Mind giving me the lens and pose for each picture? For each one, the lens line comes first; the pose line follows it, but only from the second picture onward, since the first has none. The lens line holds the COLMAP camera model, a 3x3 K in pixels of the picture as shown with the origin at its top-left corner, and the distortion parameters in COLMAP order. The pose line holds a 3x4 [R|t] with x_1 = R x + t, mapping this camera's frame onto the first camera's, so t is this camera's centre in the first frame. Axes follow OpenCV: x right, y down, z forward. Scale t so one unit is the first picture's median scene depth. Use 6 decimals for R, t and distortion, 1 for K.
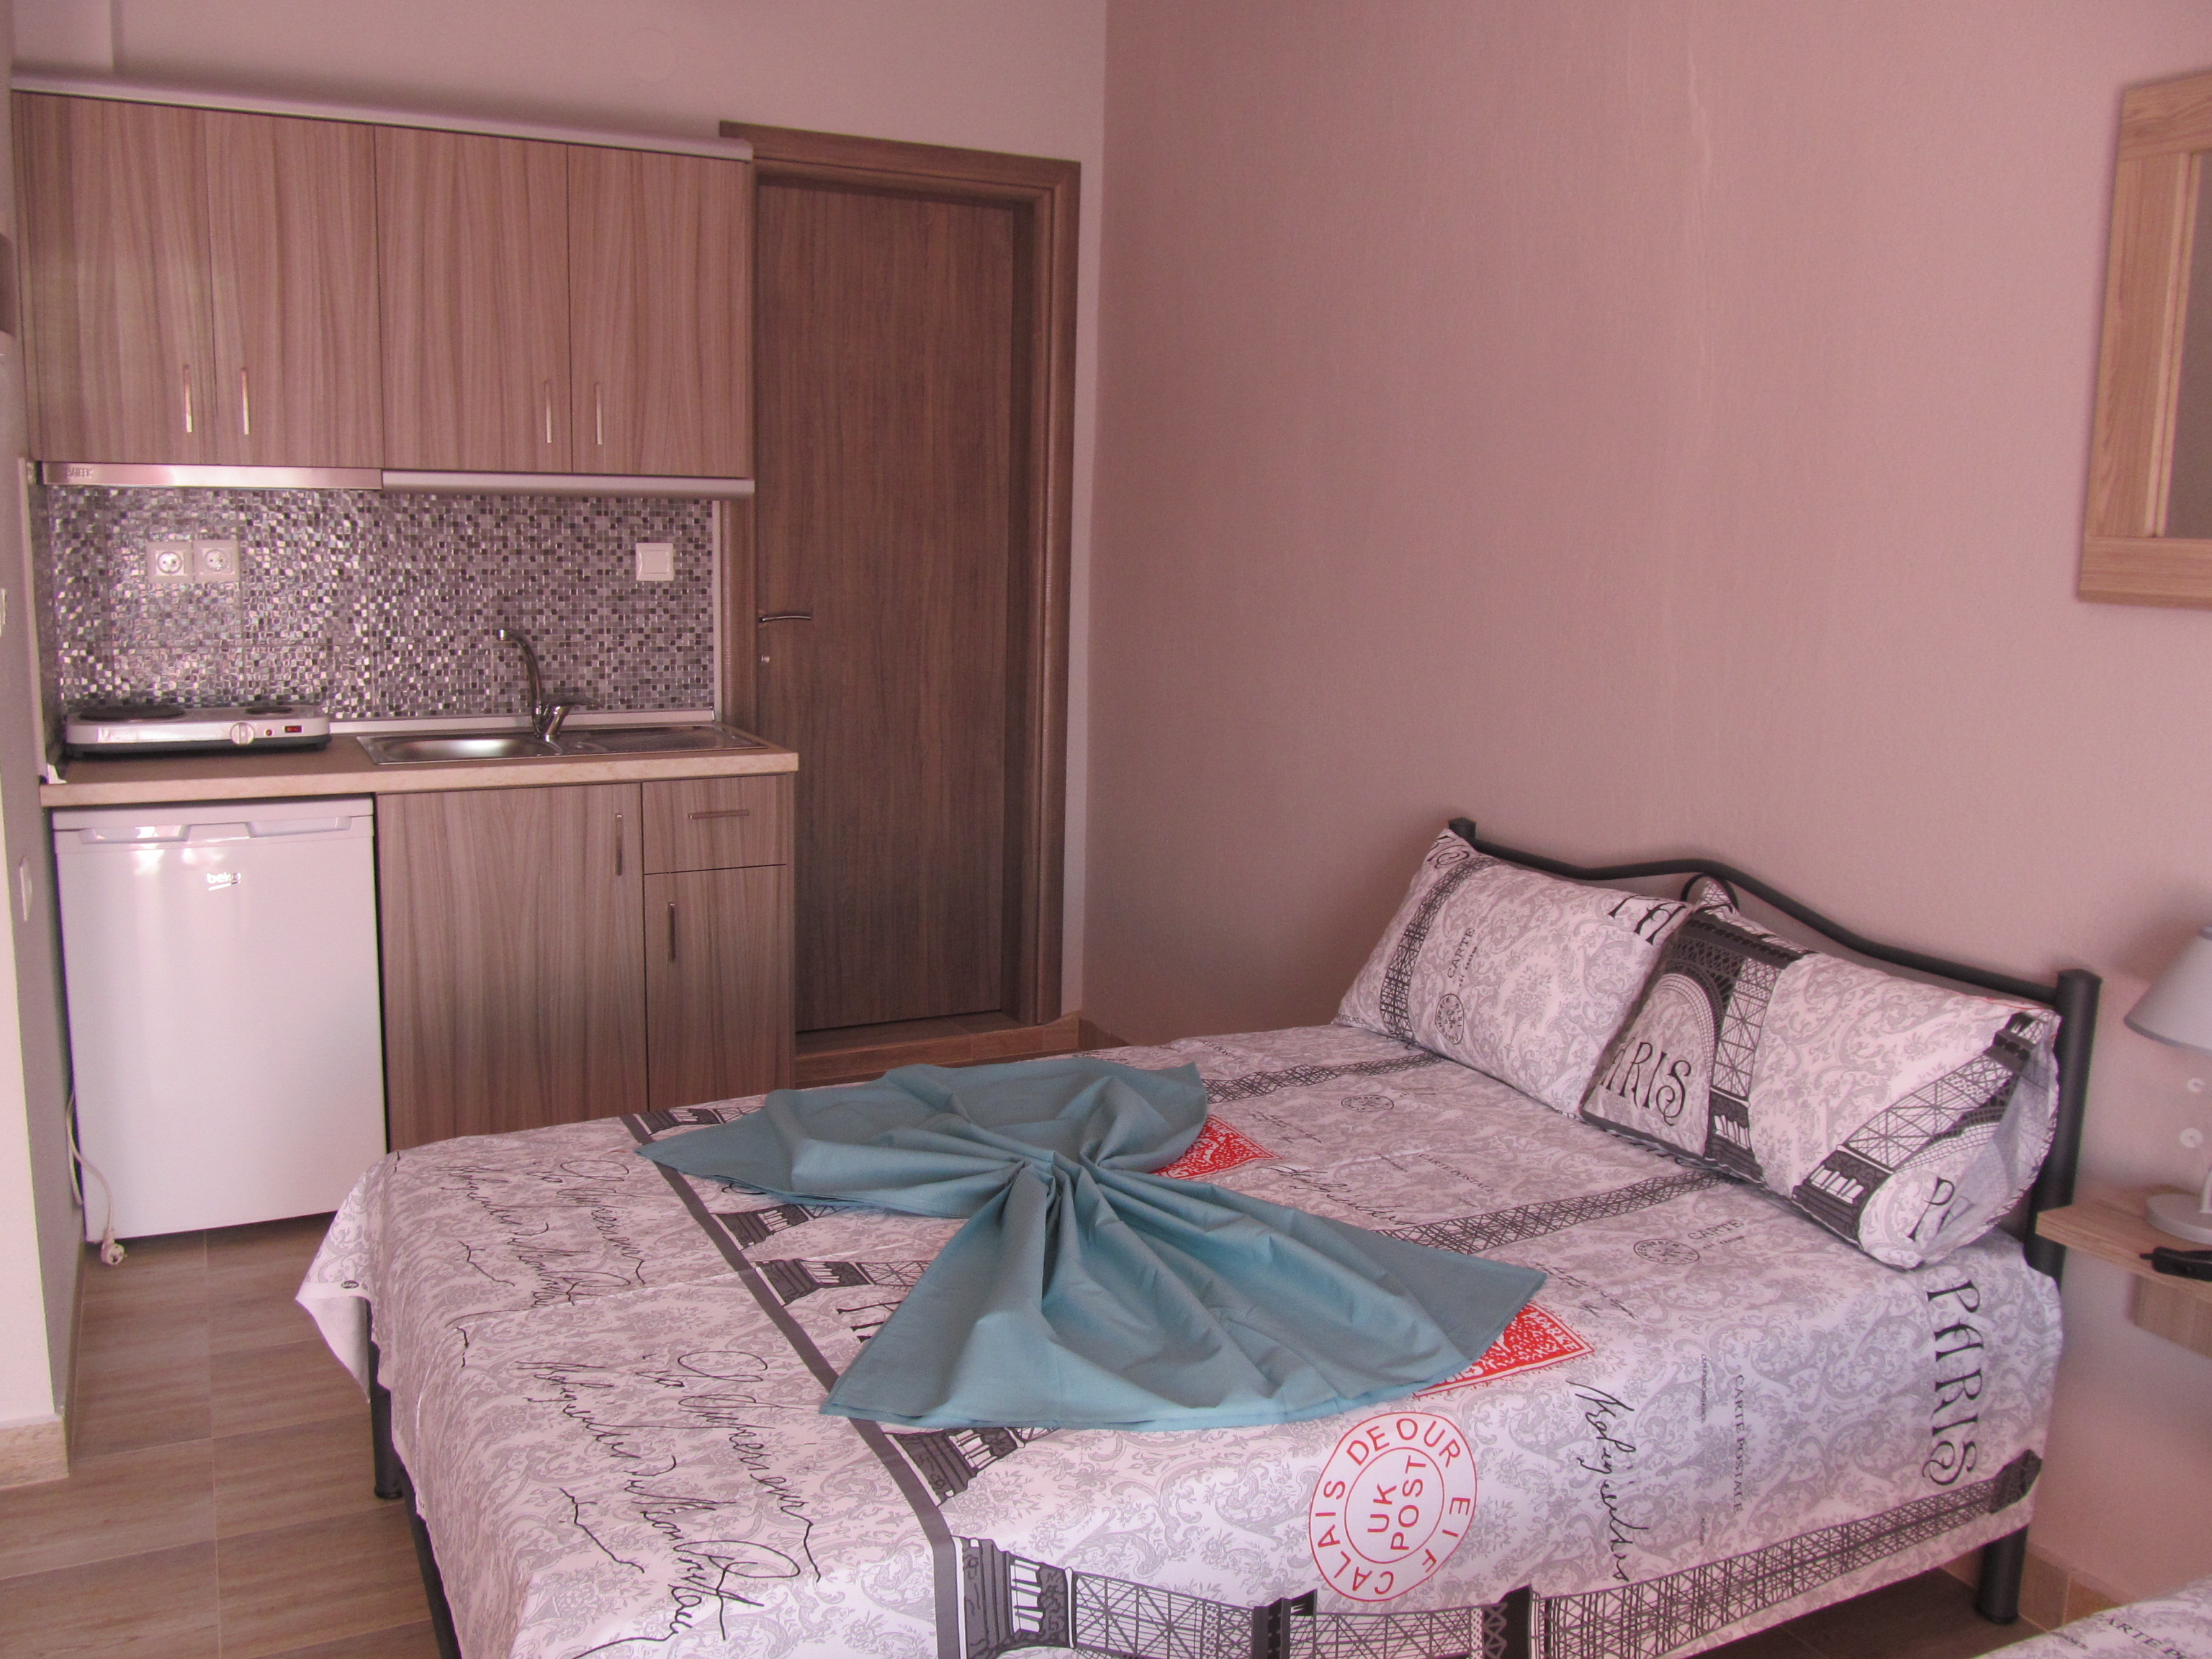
lens RADIAL K [[1877.7, 0, 1106.0], [0, 1877.7, 829.5], [0, 0, 1]] dist [-0.070569, 0.014819]
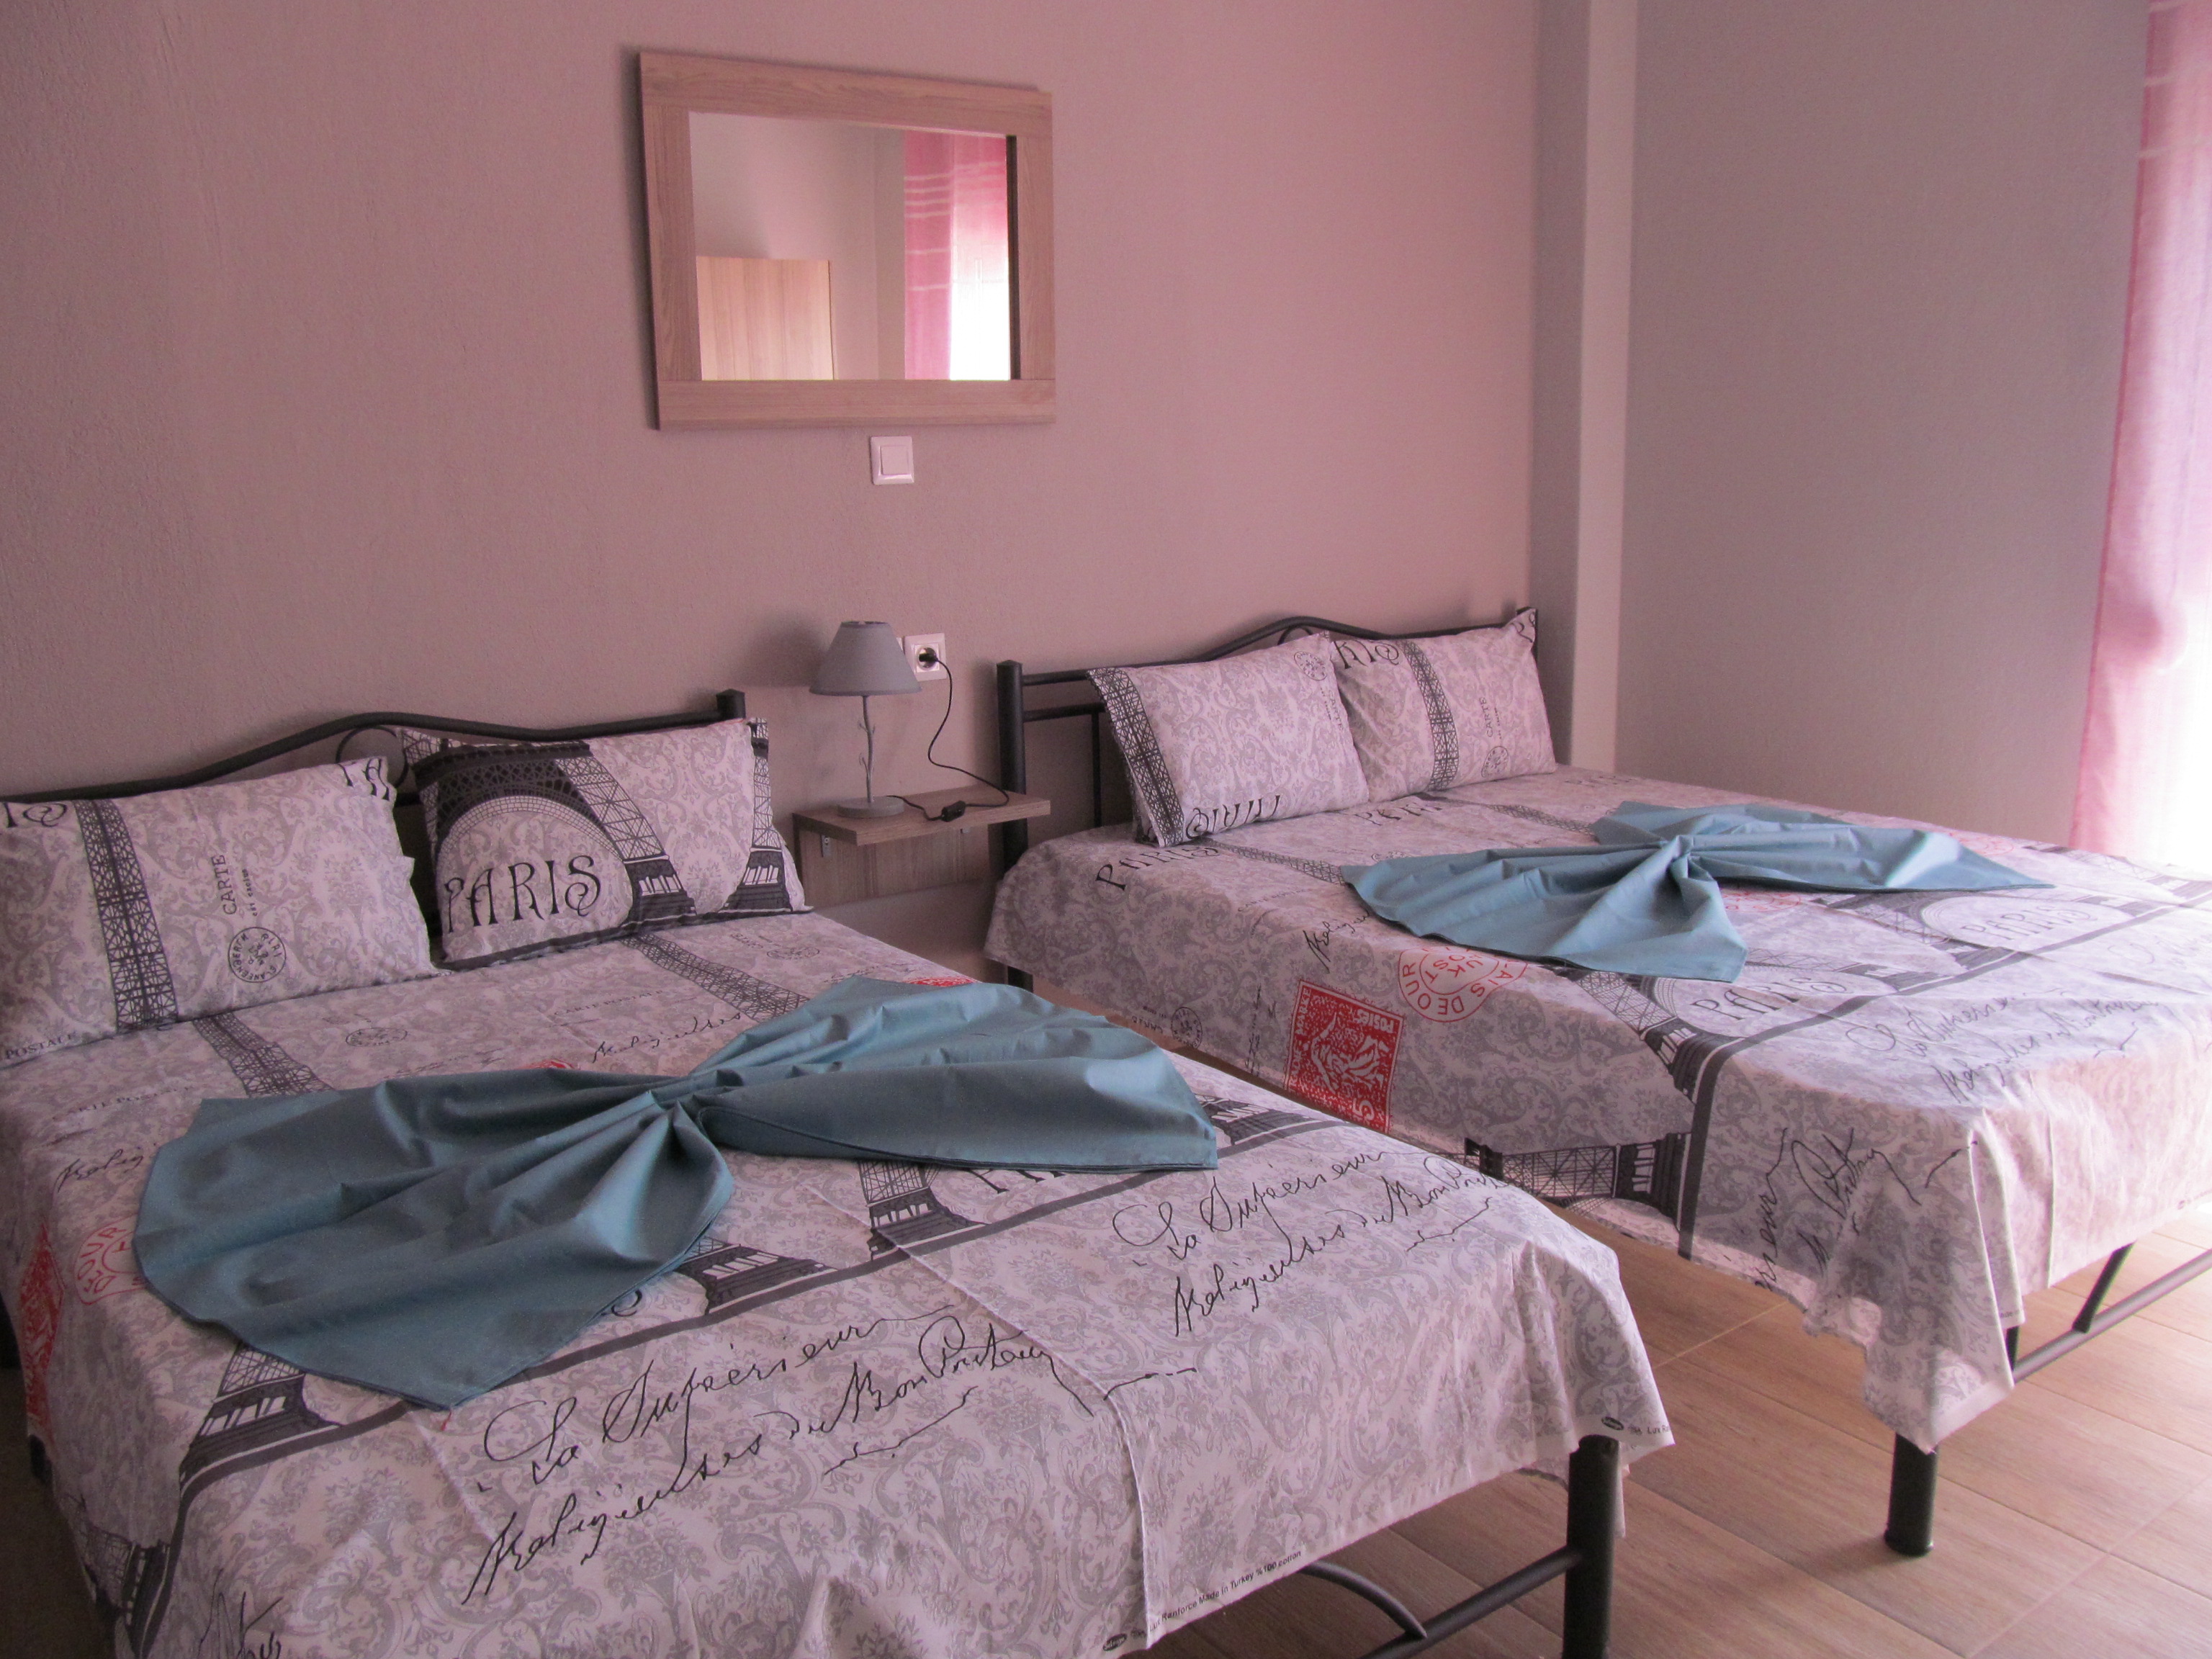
lens RADIAL K [[1877.7, 0, 1106.0], [0, 1877.7, 829.5], [0, 0, 1]] dist [-0.070569, 0.014819]
pose [[-0.180850, -0.217655, 0.959124, -0.888470], [0.185547, 0.950142, 0.250603, -0.123541], [-0.965850, 0.223284, -0.131448, 0.901711]]
